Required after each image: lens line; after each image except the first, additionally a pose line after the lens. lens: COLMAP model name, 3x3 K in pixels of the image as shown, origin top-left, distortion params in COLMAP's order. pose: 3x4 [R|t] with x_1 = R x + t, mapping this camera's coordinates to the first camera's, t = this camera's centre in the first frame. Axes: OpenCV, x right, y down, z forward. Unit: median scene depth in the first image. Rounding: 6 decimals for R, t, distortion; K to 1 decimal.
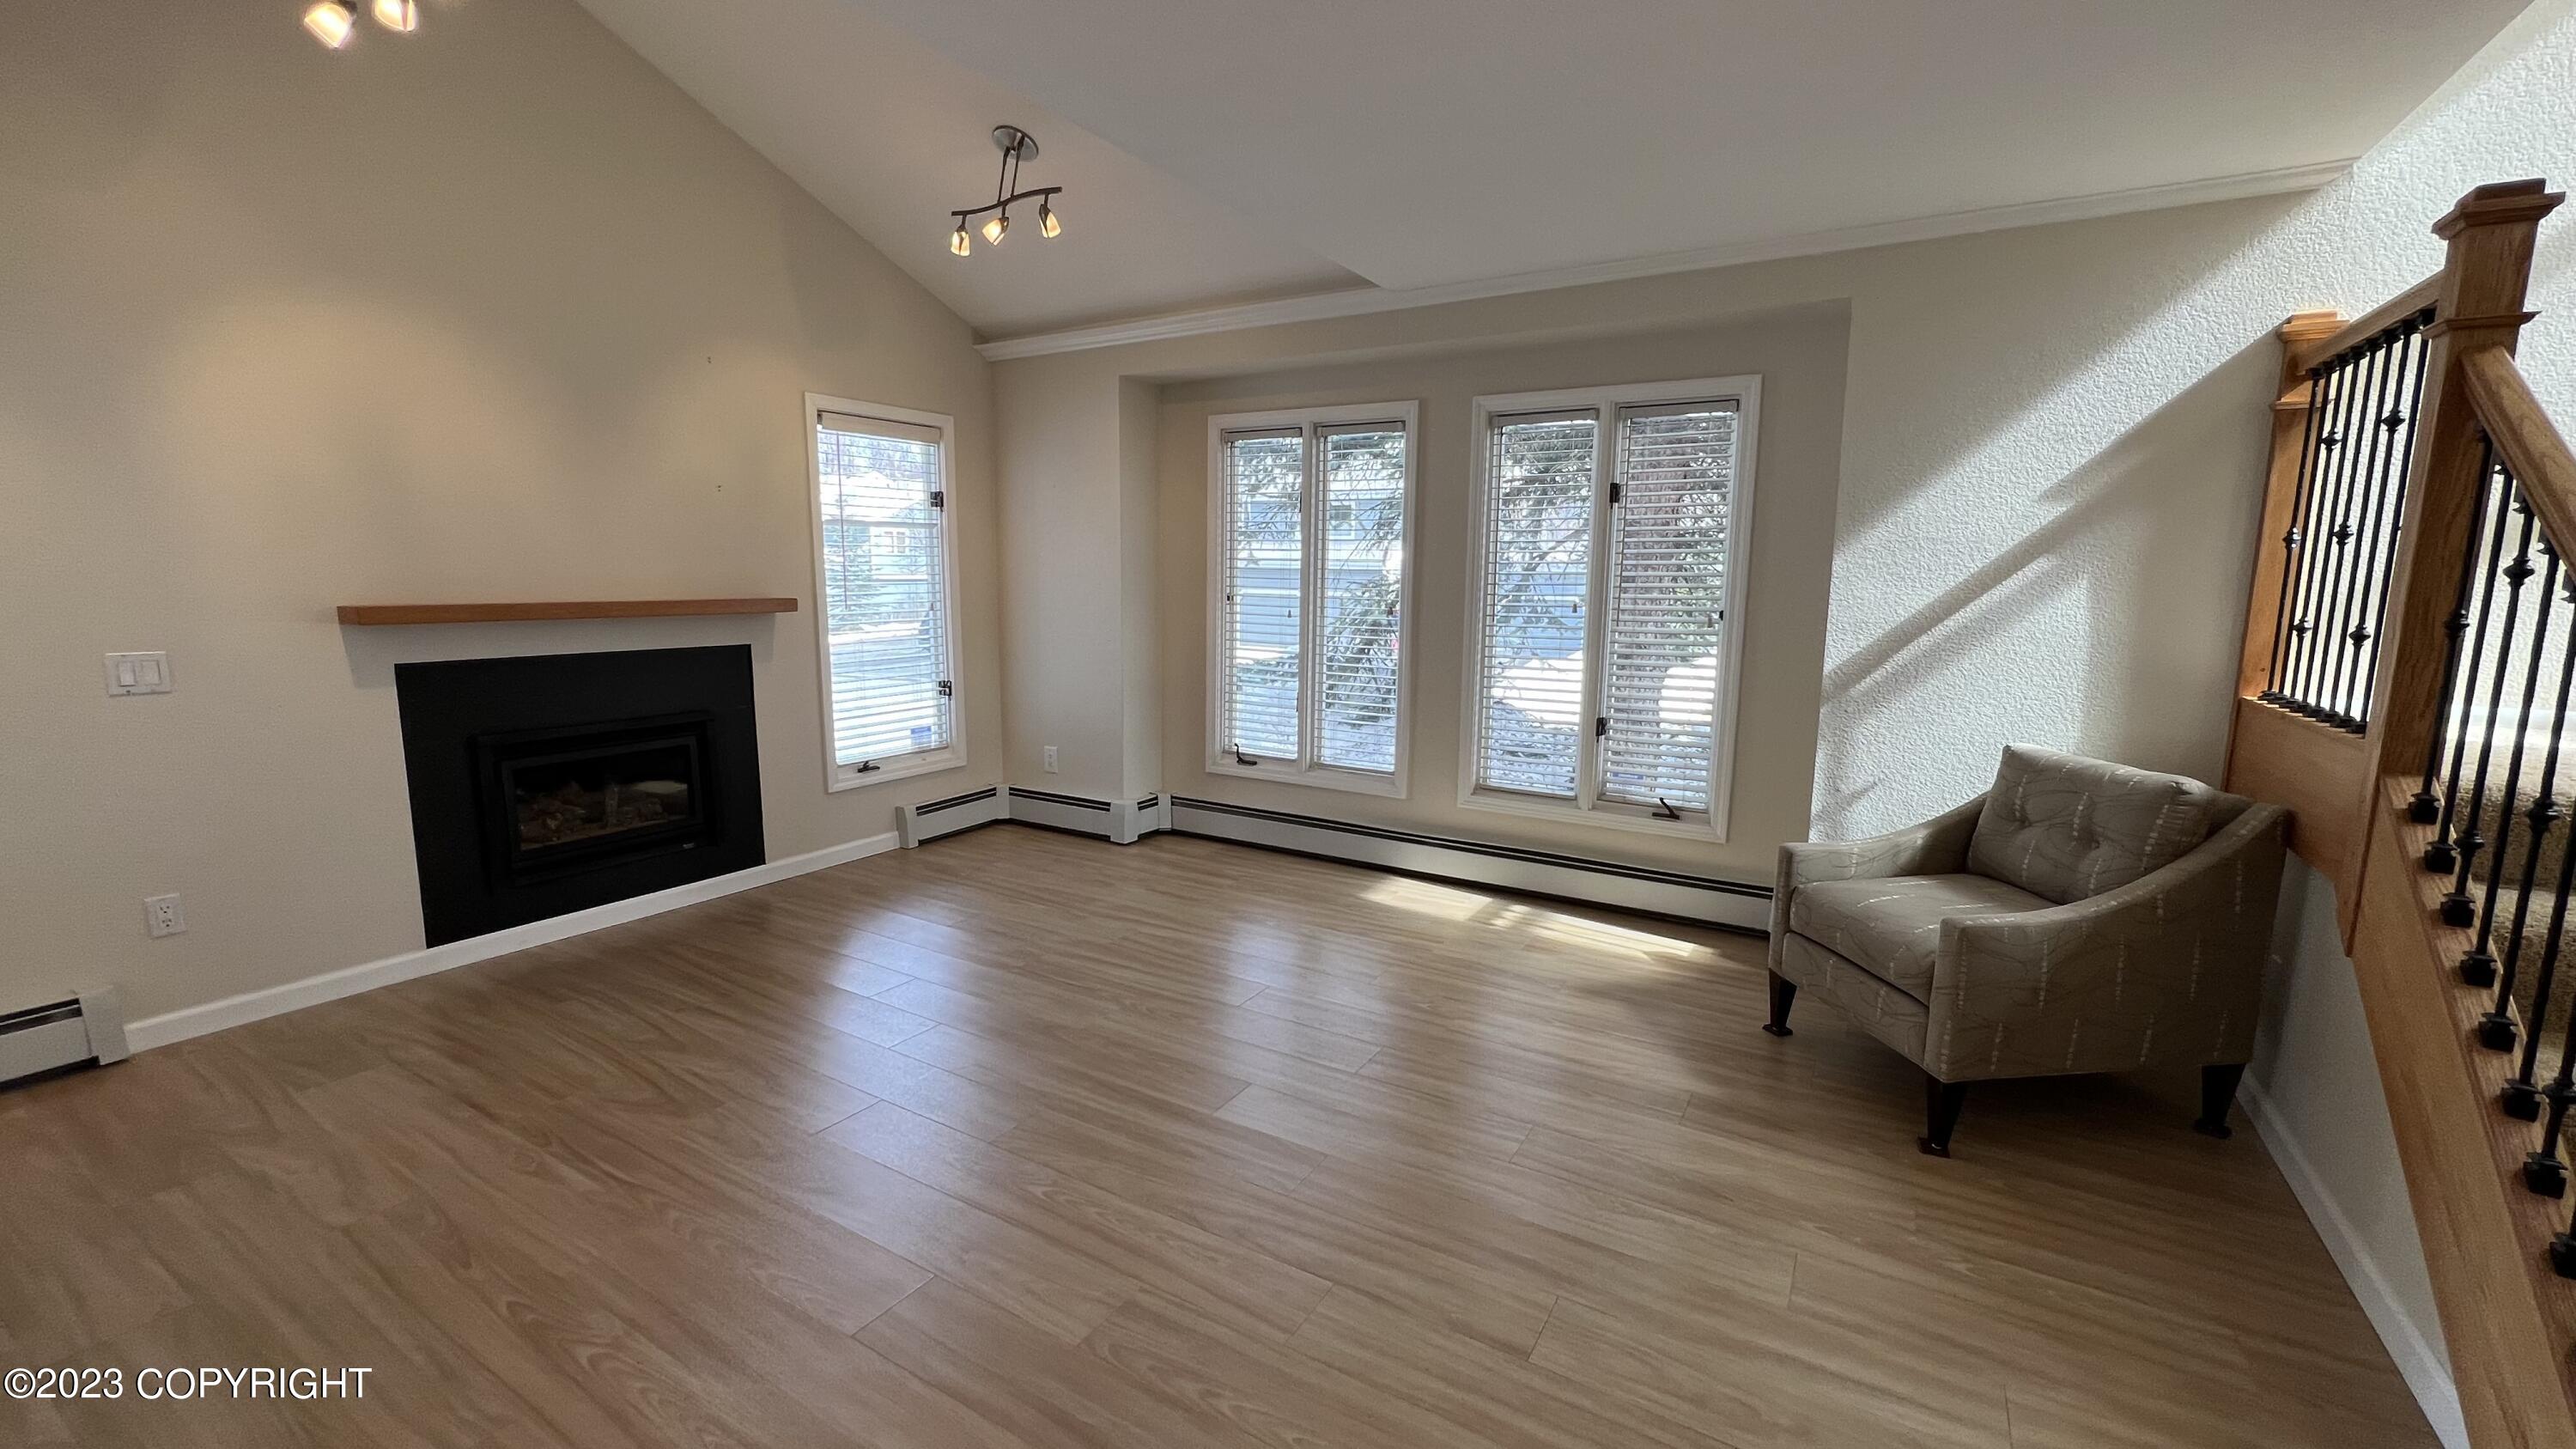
lens RADIAL K [[1033.3, 0, 1289.6], [0, 1033.3, 724.2], [0, 0, 1]] dist [-0.000594, 0.000236]
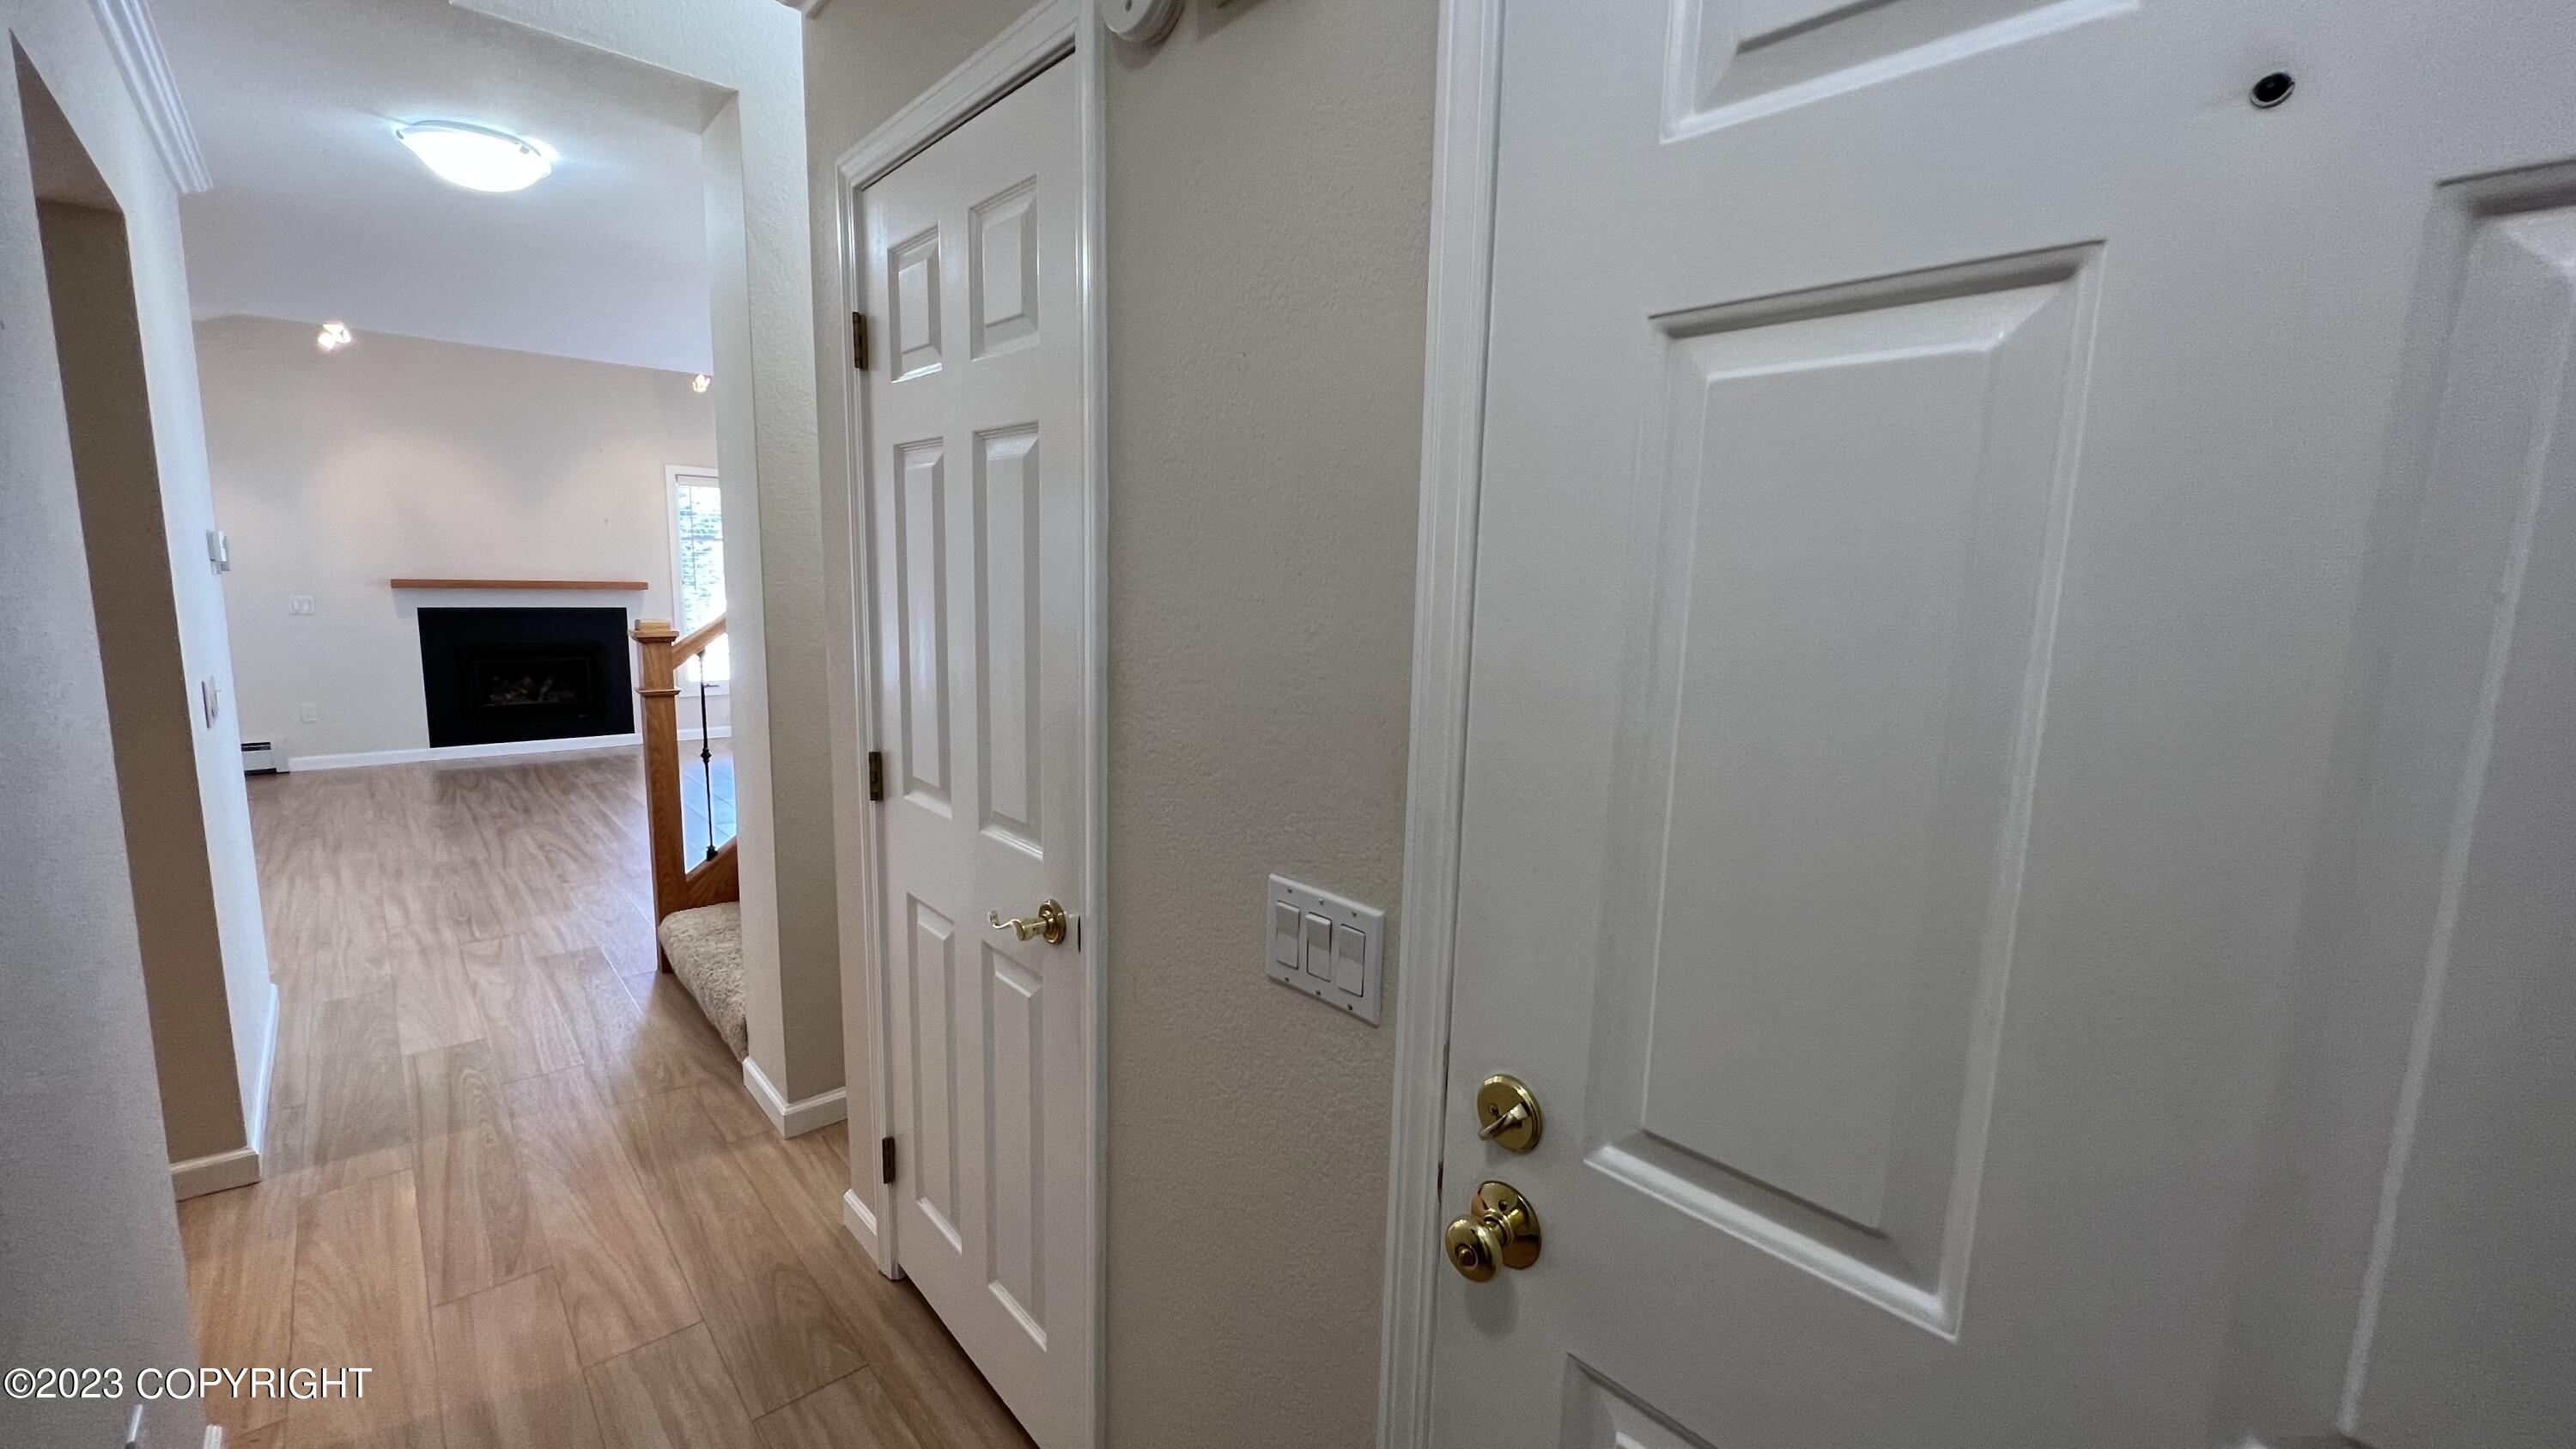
lens RADIAL K [[1029.4, 0, 1290.4], [0, 1029.4, 724.3], [0, 0, 1]] dist [-0.000965, 0.000272]
pose [[0.955929, 0.058136, -0.287785, 1.223392], [-0.060855, 0.998147, -0.000501, 0.060700], [0.287222, 0.017992, 0.957695, -0.408454]]
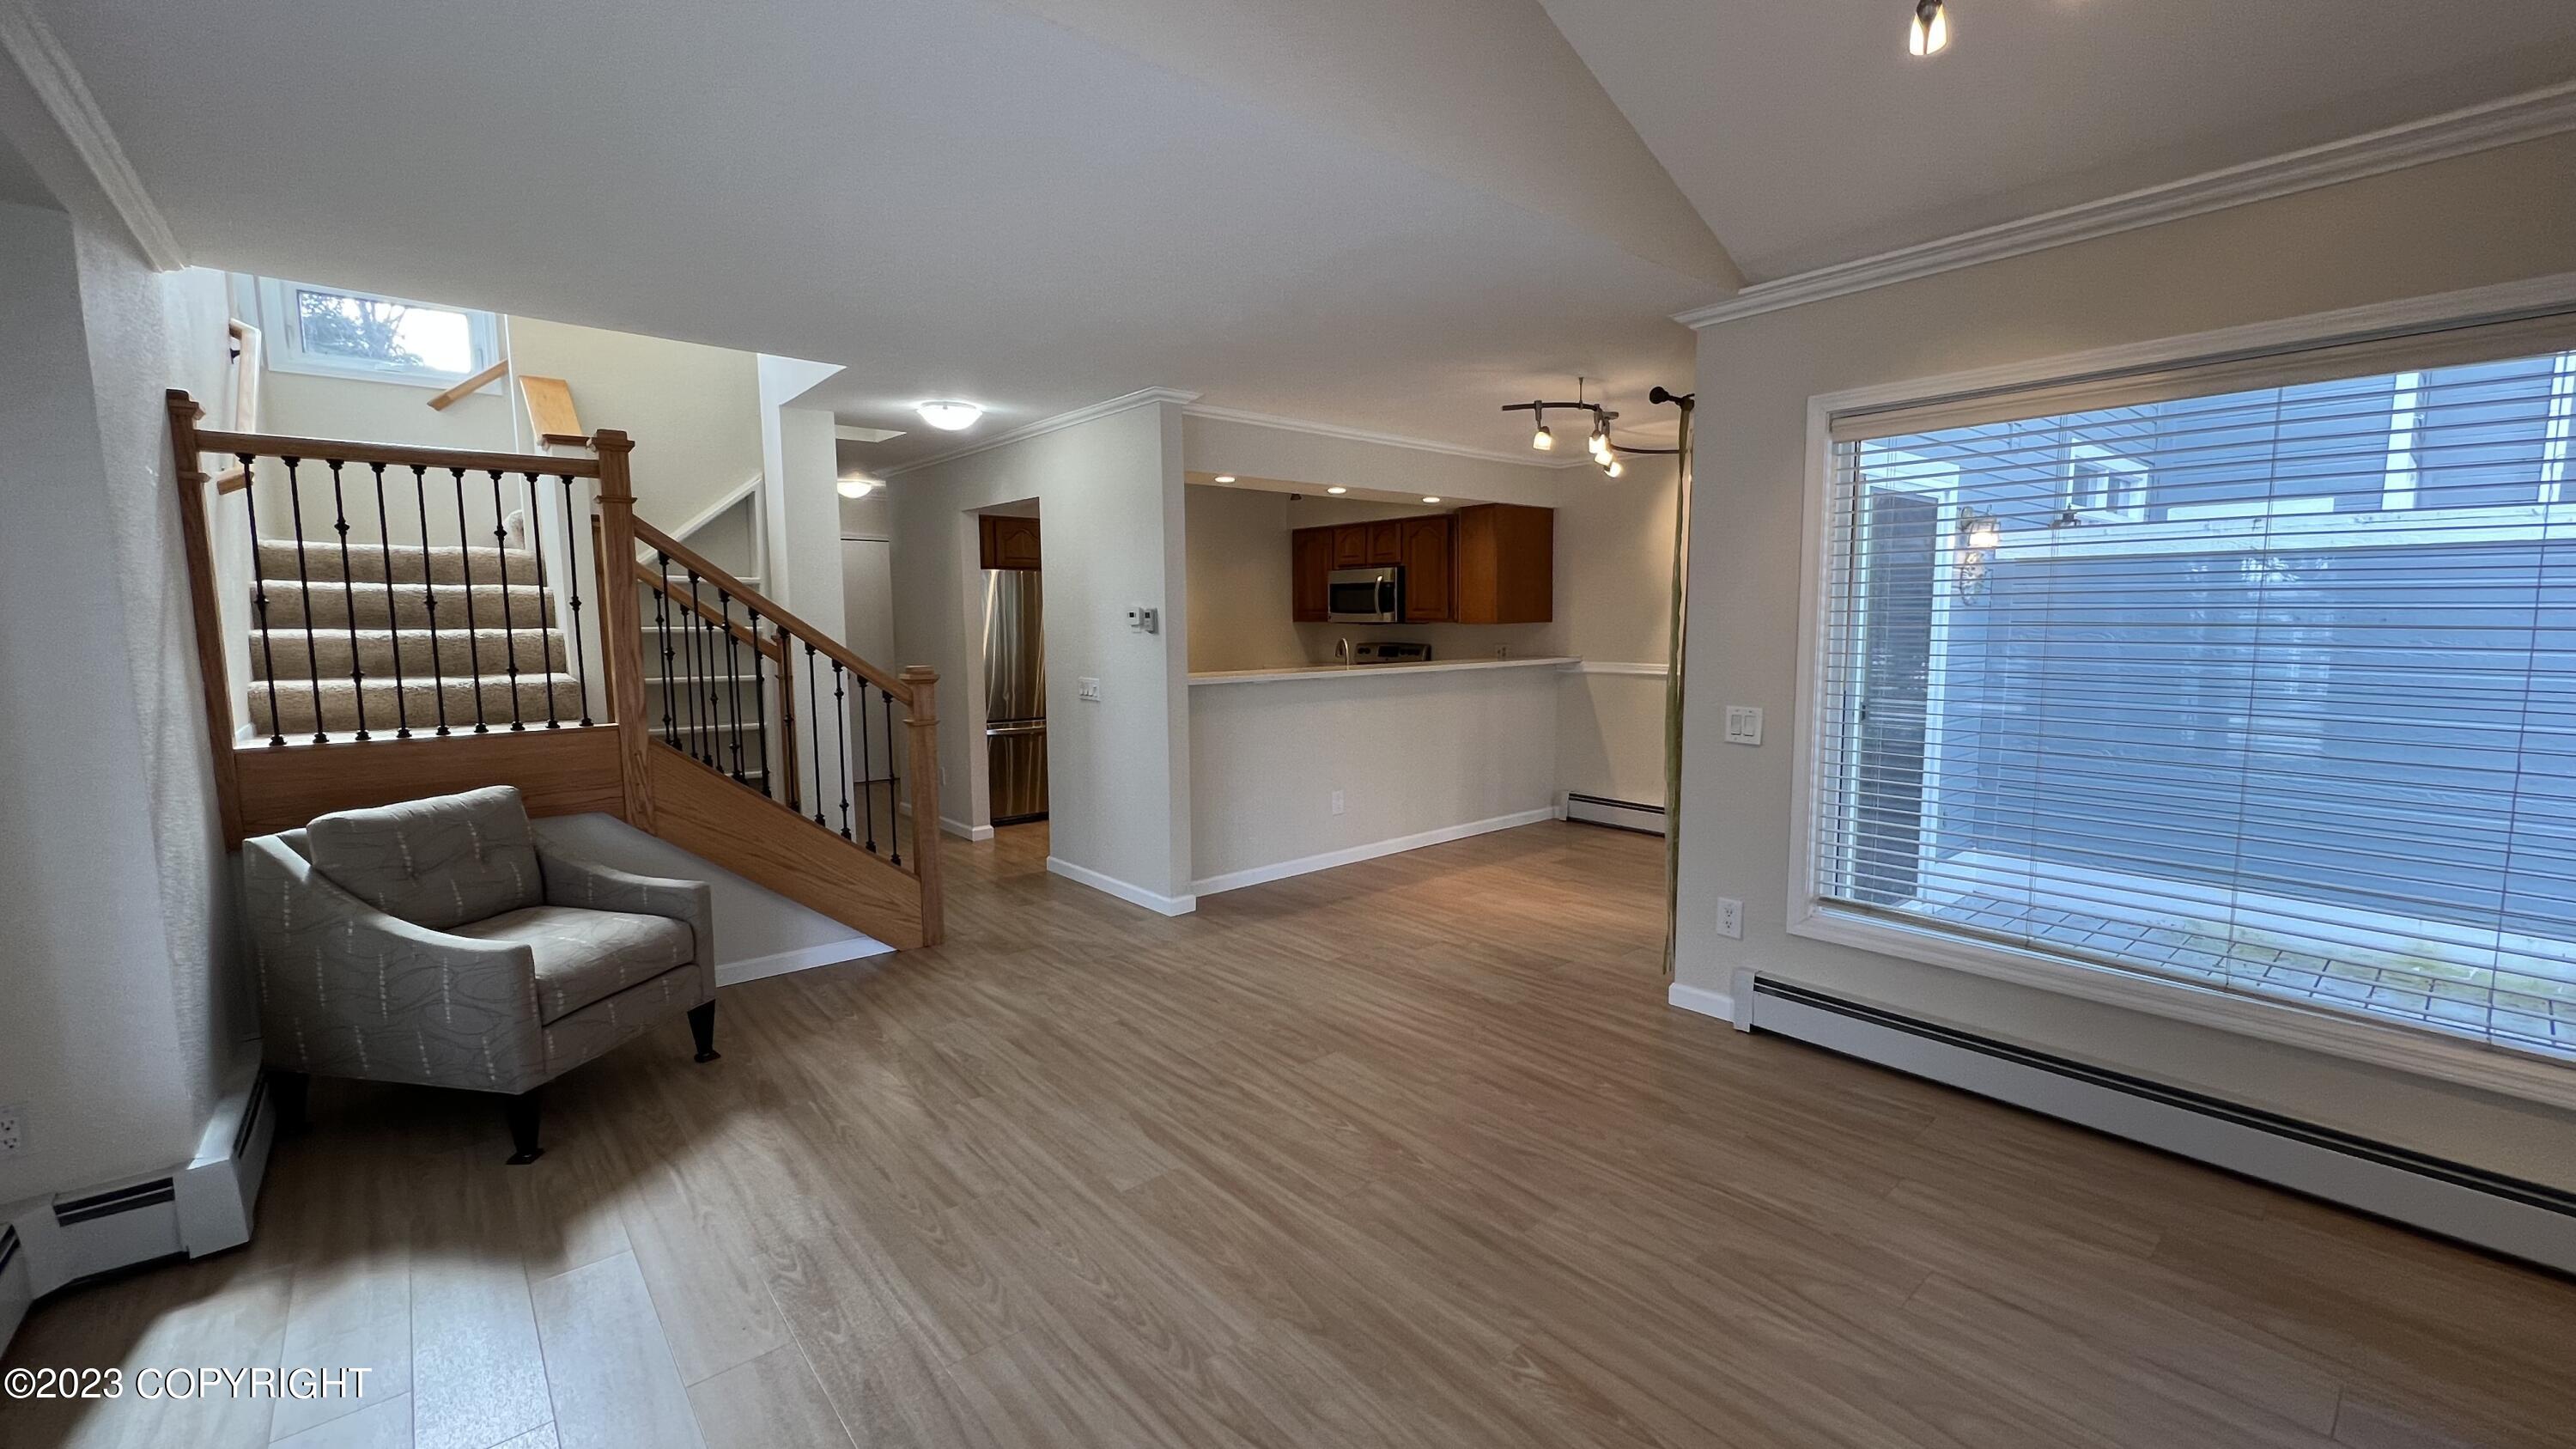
lens RADIAL K [[1033.3, 0, 1289.6], [0, 1033.3, 724.2], [0, 0, 1]] dist [-0.000594, 0.000236]
pose [[-0.947415, -0.041363, 0.317322, -0.329450], [0.041416, 0.967422, 0.249758, -0.205159], [-0.317315, 0.249767, -0.914838, 1.228550]]
